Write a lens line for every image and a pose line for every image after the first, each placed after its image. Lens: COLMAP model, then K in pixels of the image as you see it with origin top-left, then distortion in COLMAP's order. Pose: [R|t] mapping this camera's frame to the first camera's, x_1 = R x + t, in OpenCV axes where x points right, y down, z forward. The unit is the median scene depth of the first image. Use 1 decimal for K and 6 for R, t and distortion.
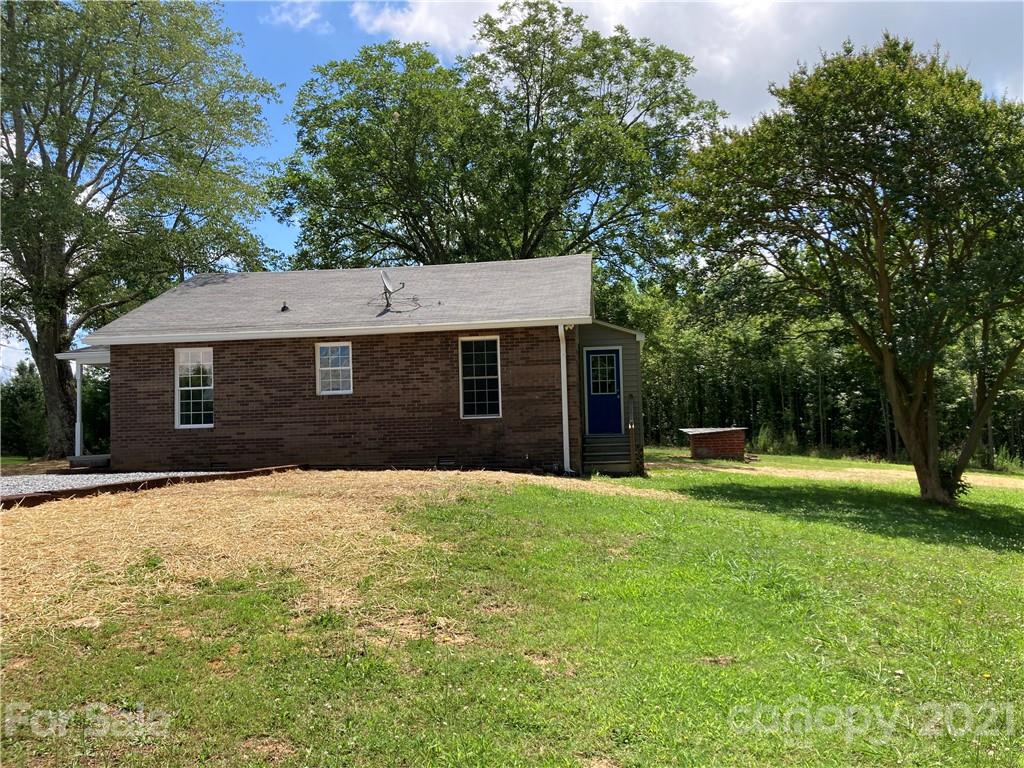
lens RADIAL K [[831.4, 0, 512.4], [0, 831.4, 384.7], [0, 0, 1]] dist [0.015736, -0.015064]
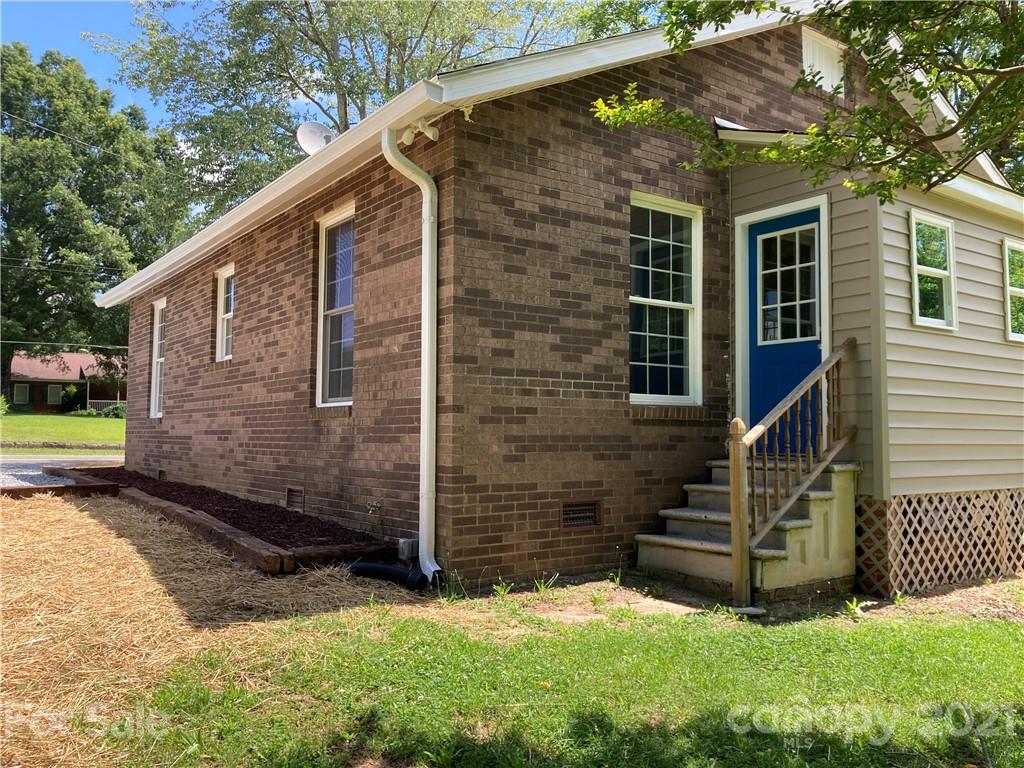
lens RADIAL K [[831.4, 0, 511.6], [0, 831.4, 383.4], [0, 0, 1]] dist [0.015736, -0.015064]
pose [[0.736545, -0.015415, -0.676213, 0.311752], [0.031436, 0.999440, 0.011457, 0.027332], [0.675658, -0.029696, 0.736617, 0.754282]]
